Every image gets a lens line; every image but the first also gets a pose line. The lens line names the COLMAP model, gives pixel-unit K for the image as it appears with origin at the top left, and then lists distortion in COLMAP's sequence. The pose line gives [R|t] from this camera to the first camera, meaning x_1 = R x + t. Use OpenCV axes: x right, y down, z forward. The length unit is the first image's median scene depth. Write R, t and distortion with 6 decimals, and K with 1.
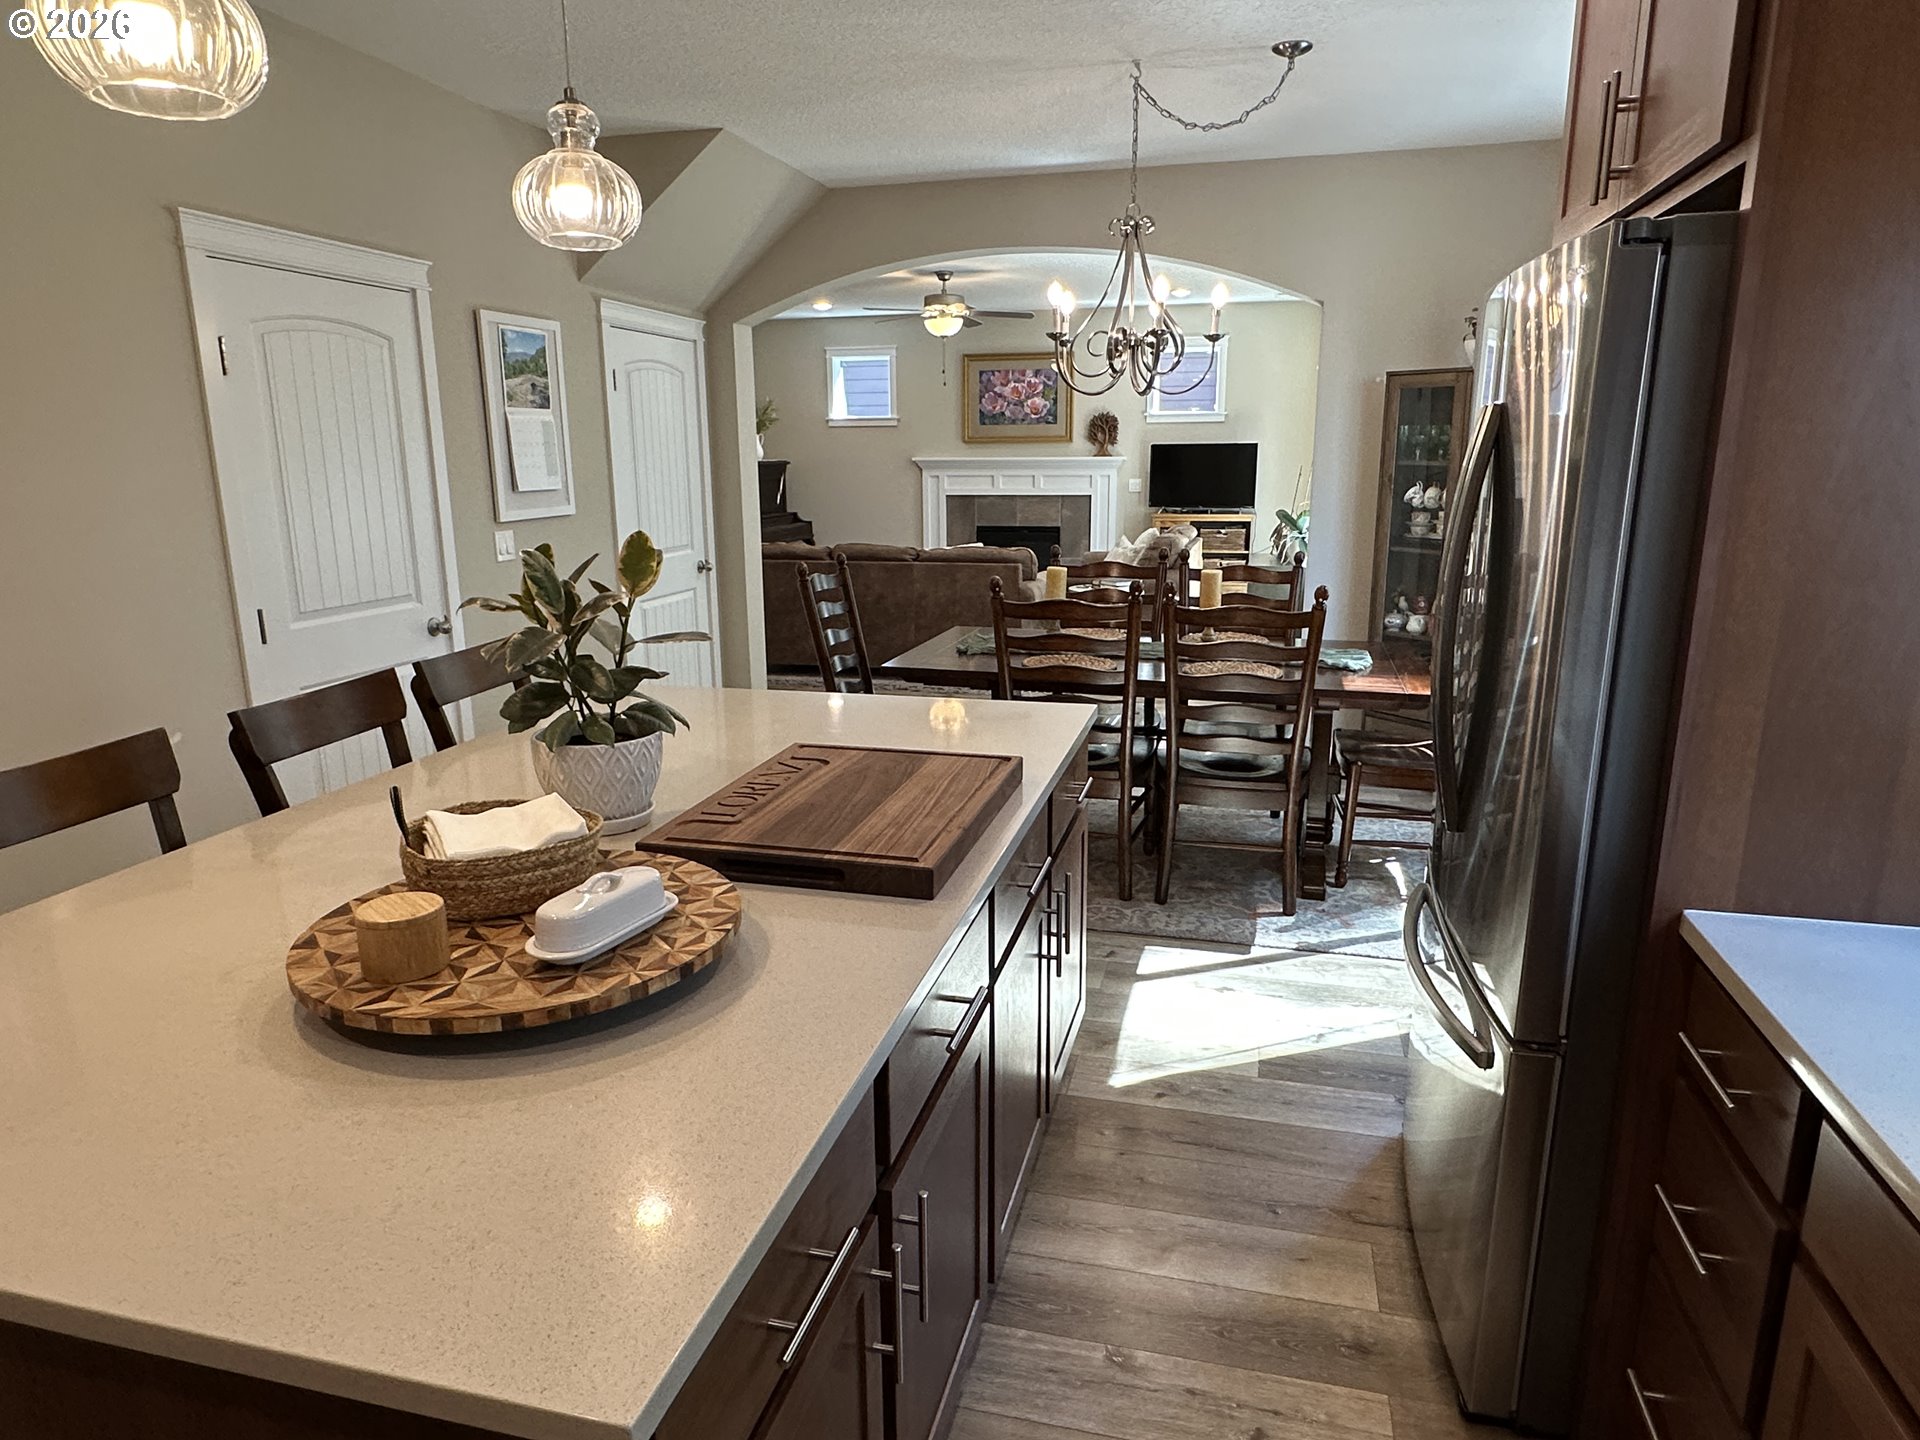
lens RADIAL K [[1178.6, 0, 952.9], [0, 1178.6, 736.2], [0, 0, 1]] dist [-0.006168, 0.003212]
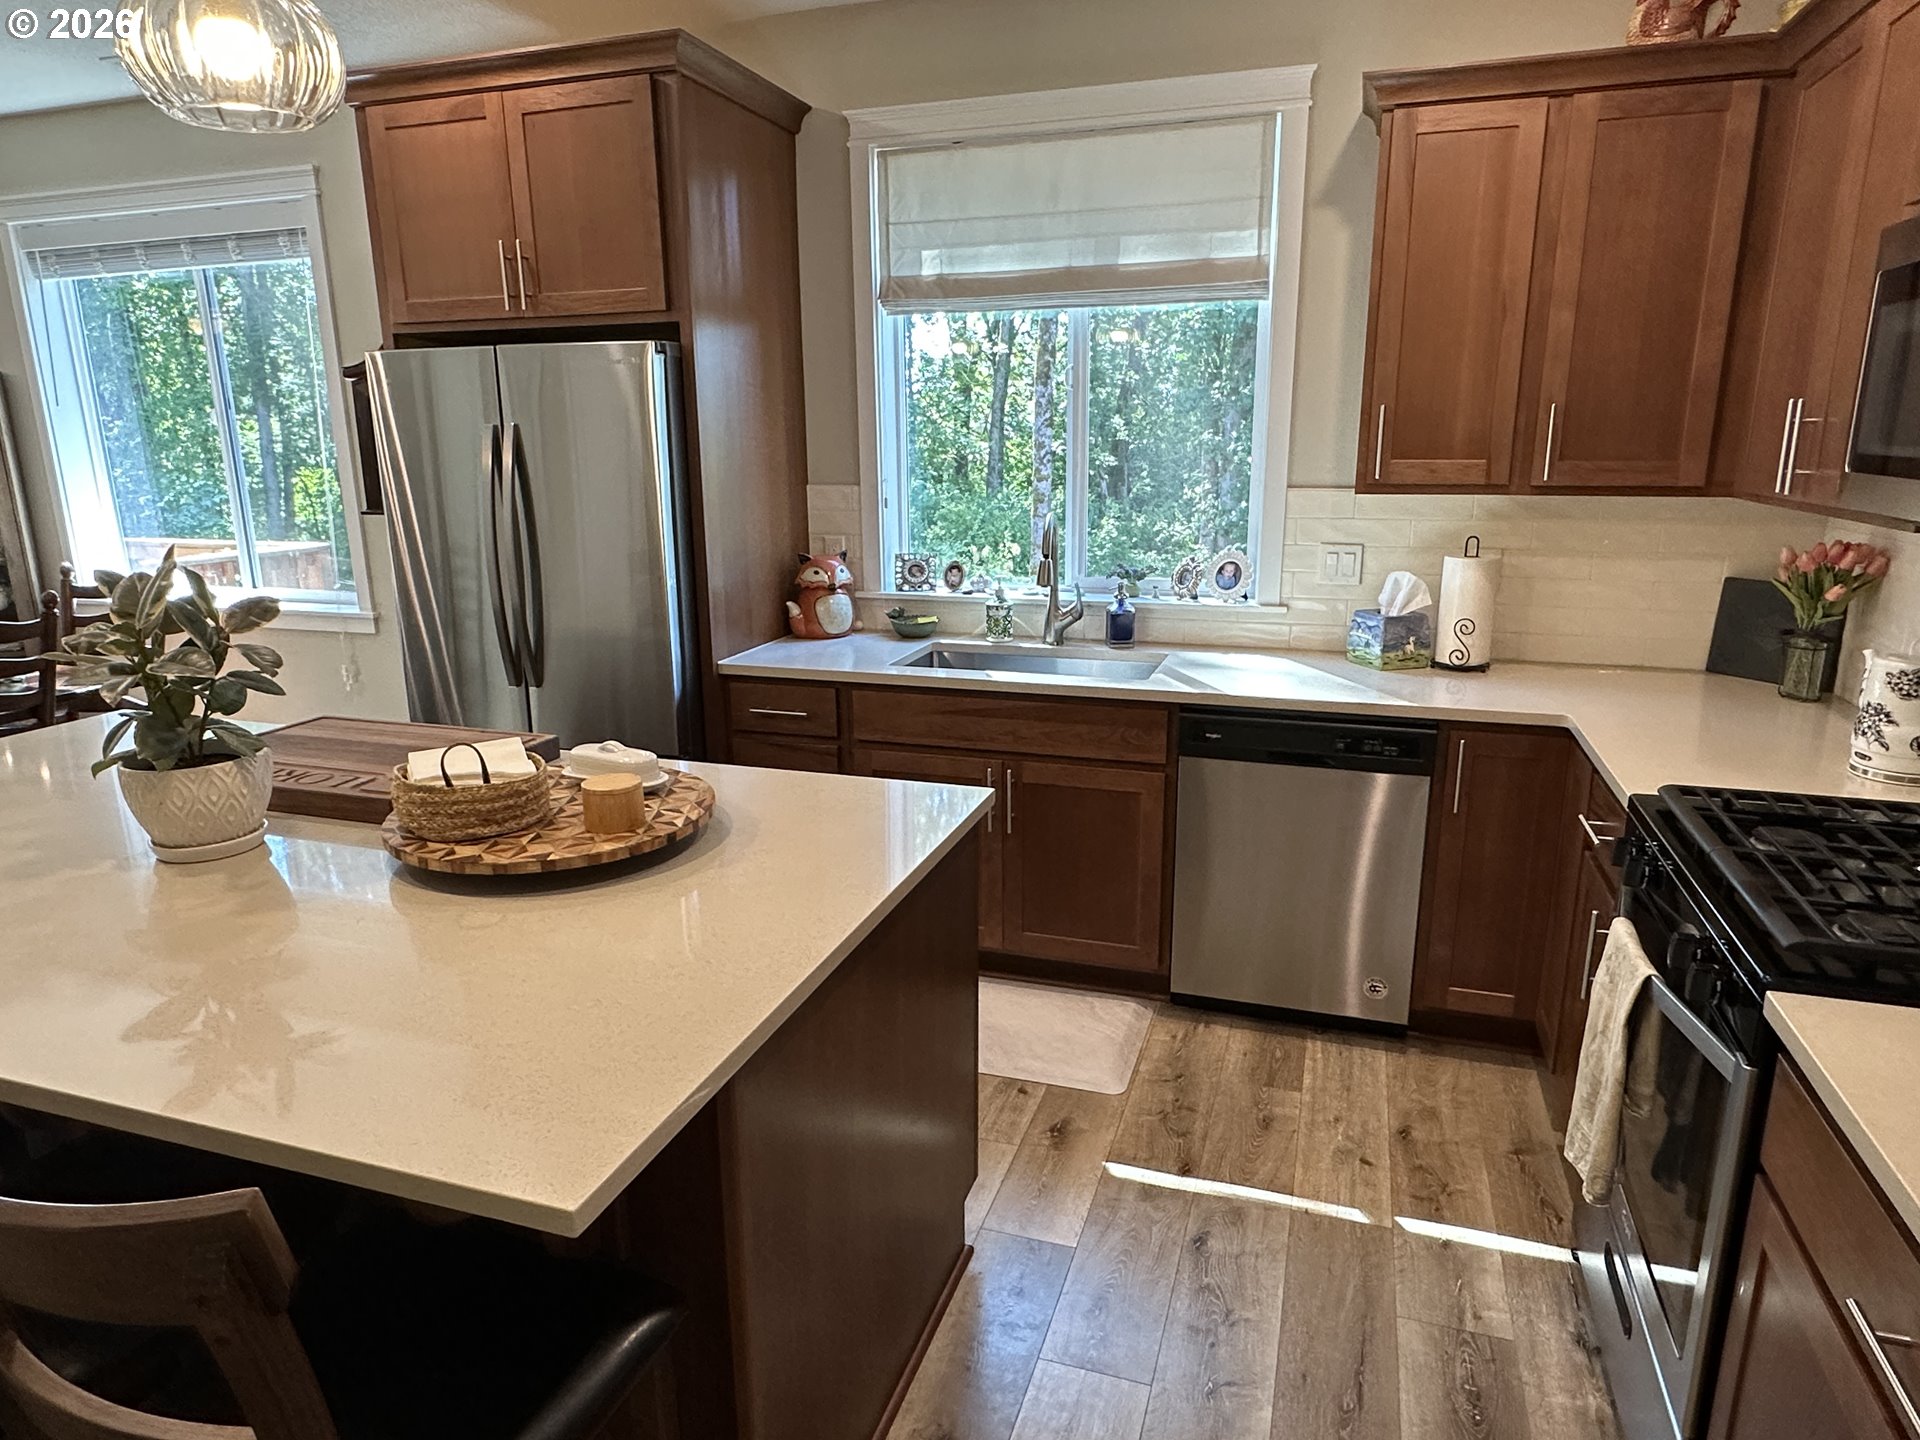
lens RADIAL K [[1178.6, 0, 956.2], [0, 1178.6, 727.5], [0, 0, 1]] dist [-0.006168, 0.003212]
pose [[0.064837, -0.237102, 0.969319, -0.225781], [0.246979, 0.944954, 0.214622, -0.014533], [-0.966849, 0.225485, 0.119828, 0.053305]]
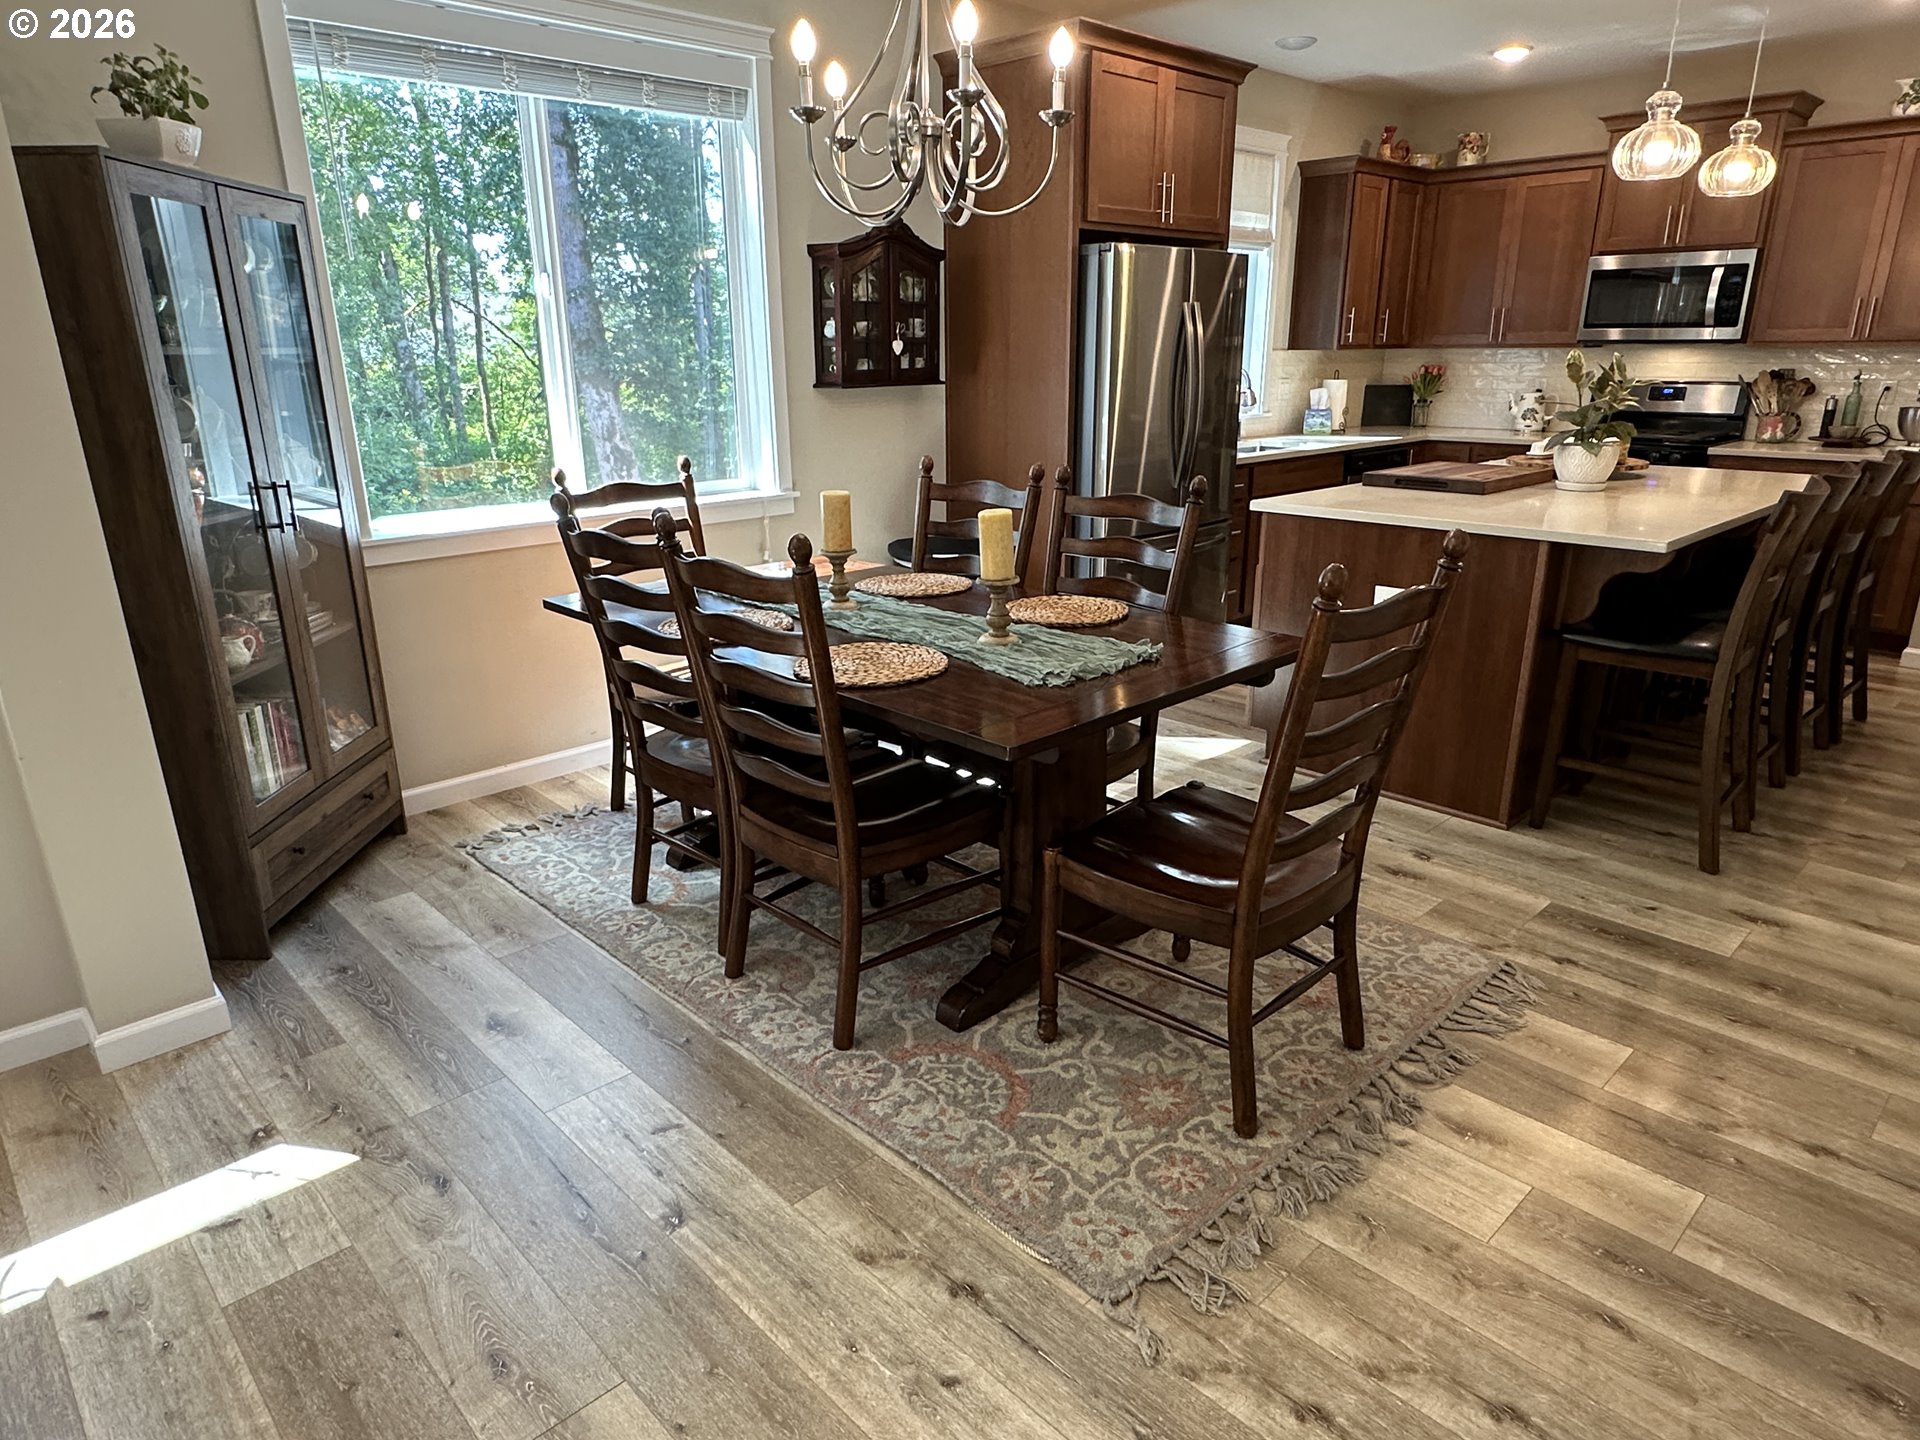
lens RADIAL K [[1178.6, 0, 951.1], [0, 1178.6, 728.4], [0, 0, 1]] dist [-0.006168, 0.003212]
pose [[-0.852688, -0.143922, 0.502205, -0.089012], [0.142378, 0.860894, 0.488457, -0.147858], [-0.502645, 0.488004, -0.713583, 0.644986]]
